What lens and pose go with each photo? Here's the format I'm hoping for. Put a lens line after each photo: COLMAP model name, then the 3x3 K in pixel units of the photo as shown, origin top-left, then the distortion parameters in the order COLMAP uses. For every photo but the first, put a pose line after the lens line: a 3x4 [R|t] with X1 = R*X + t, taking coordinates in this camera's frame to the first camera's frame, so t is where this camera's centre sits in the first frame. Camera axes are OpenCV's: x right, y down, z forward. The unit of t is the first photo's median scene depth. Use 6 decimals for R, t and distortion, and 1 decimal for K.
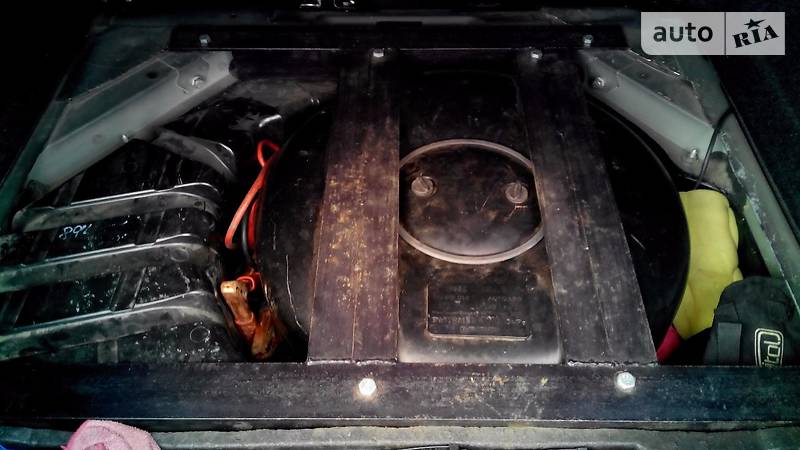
lens RADIAL K [[624.6, 0, 400.0], [0, 624.6, 225.0], [0, 0, 1]] dist [0.092677, -0.139160]
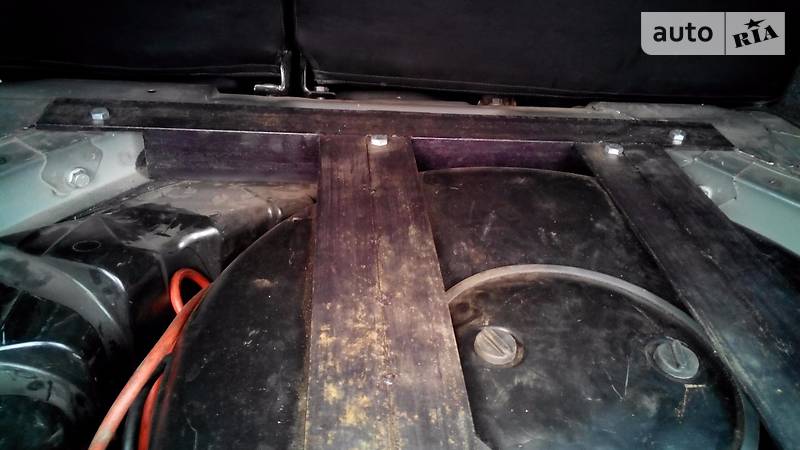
lens RADIAL K [[624.6, 0, 400.0], [0, 624.6, 225.0], [0, 0, 1]] dist [0.092677, -0.139160]
pose [[0.992568, 0.019705, 0.120086, -0.098612], [0.012999, 0.963990, -0.265622, -0.019233], [-0.120996, 0.265209, 0.956569, 0.447203]]
